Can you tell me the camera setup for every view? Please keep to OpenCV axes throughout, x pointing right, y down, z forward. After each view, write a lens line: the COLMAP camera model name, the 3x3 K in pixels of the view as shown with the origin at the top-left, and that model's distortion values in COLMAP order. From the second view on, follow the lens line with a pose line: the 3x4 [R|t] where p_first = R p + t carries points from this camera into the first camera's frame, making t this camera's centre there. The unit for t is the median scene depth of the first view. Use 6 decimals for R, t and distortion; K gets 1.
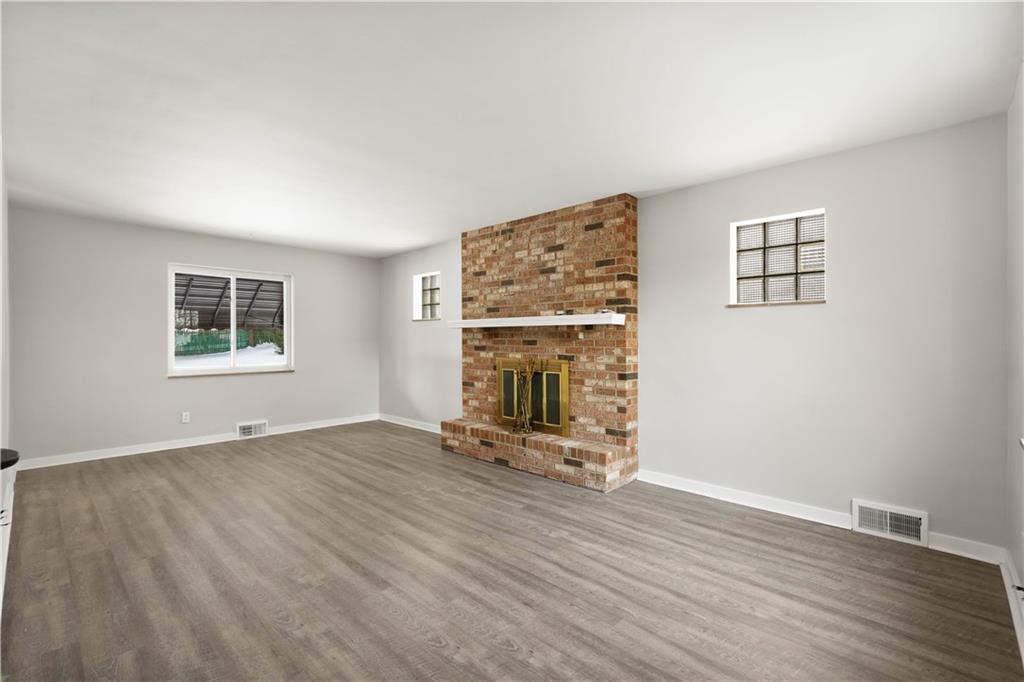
lens RADIAL K [[452.0, 0, 512.0], [0, 452.0, 341.0], [0, 0, 1]] dist [-0.000140, 0.000017]
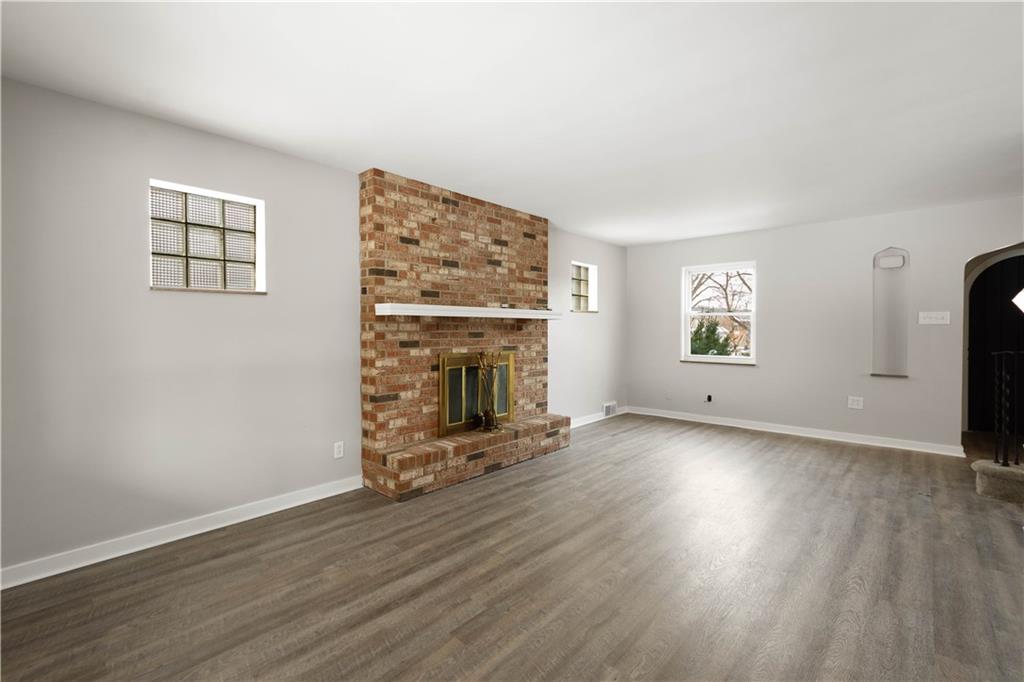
lens RADIAL K [[452.1, 0, 511.7], [0, 452.1, 336.1], [0, 0, 1]] dist [0.003268, 0.000404]
pose [[-0.015658, -0.017779, 0.999719, -0.938781], [0.002740, 0.999837, 0.017824, -0.011174], [-0.999874, 0.003019, -0.015606, 0.995327]]
